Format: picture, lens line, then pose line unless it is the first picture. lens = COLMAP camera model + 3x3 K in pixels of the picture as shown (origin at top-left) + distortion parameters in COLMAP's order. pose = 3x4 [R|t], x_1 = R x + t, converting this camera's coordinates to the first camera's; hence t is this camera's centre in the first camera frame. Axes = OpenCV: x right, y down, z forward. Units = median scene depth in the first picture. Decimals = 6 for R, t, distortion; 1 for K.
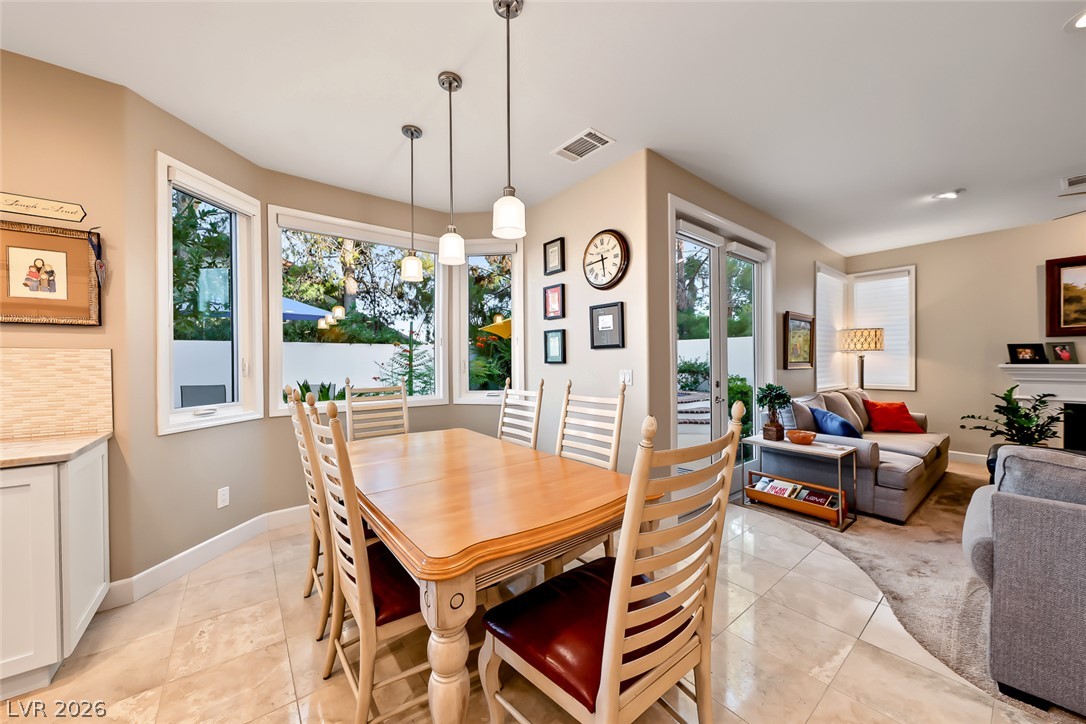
lens RADIAL K [[384.3, 0, 541.1], [0, 384.3, 365.0], [0, 0, 1]] dist [-0.011445, 0.000070]
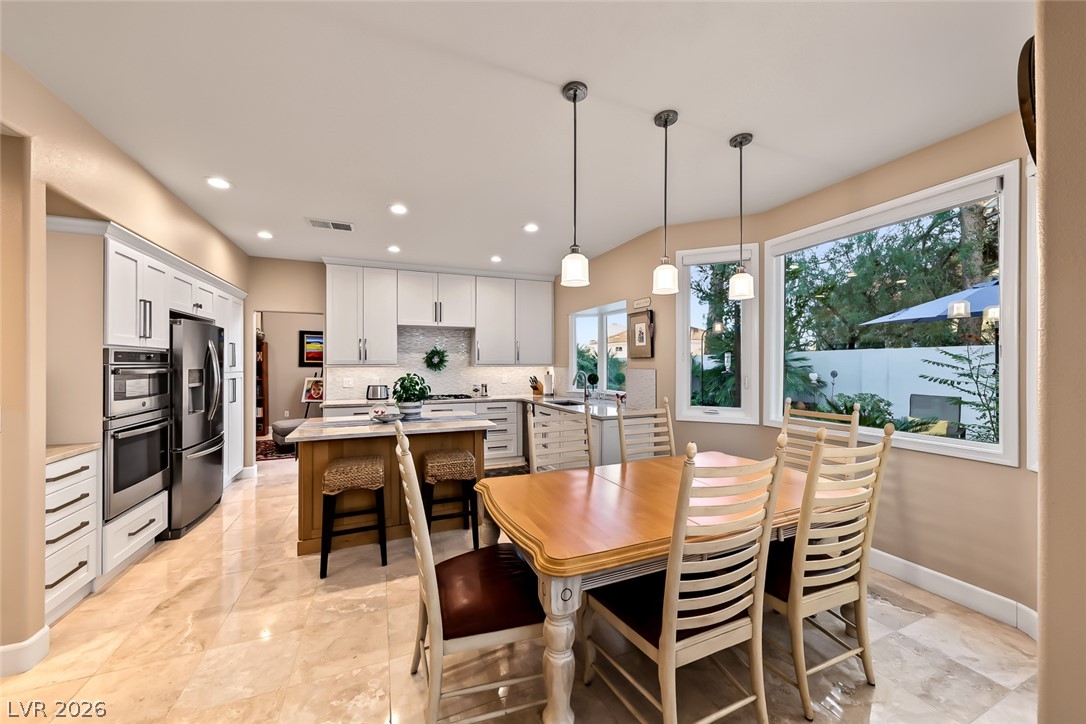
lens RADIAL K [[381.0, 0, 535.4], [0, 381.0, 364.3], [0, 0, 1]] dist [-0.002295, -0.000335]
pose [[-0.274429, 0.009012, -0.961565, 0.501288], [-0.001410, 0.999951, 0.009774, -0.049753], [0.961606, 0.004038, -0.274403, 0.552488]]
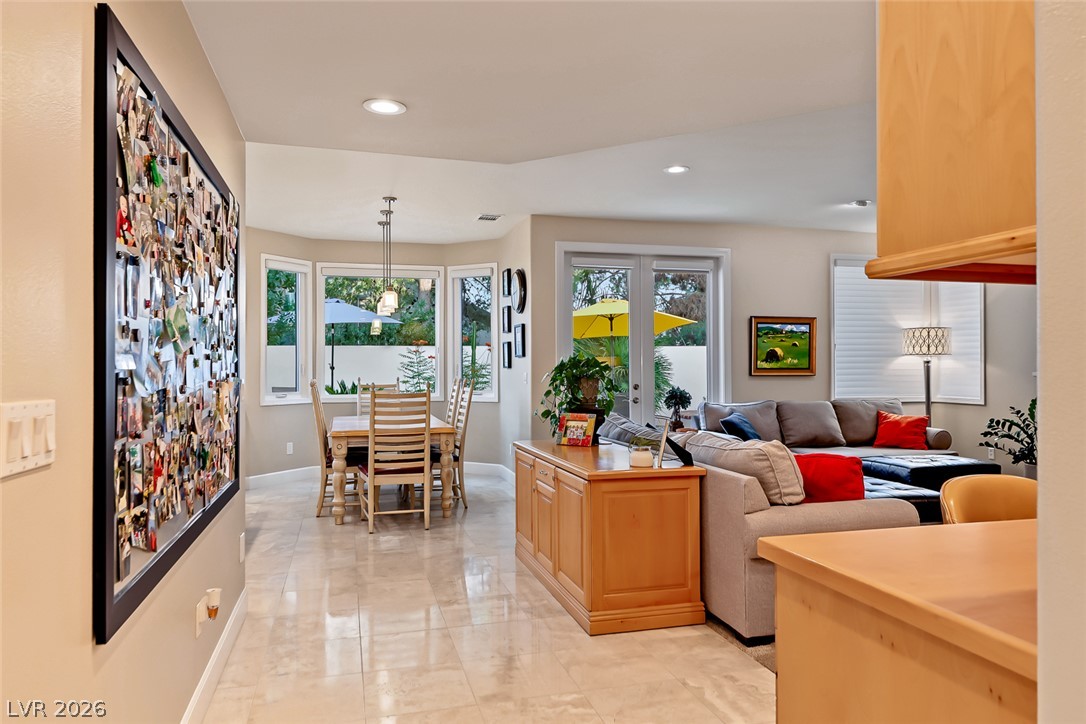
lens RADIAL K [[709.8, 0, 539.6], [0, 709.8, 362.6], [0, 0, 1]] dist [-0.002236, -0.002649]
pose [[0.920813, 0.002278, -0.389997, 1.035750], [-0.006205, 0.999942, -0.008808, -0.002141], [0.389955, 0.010531, 0.920774, -1.075812]]
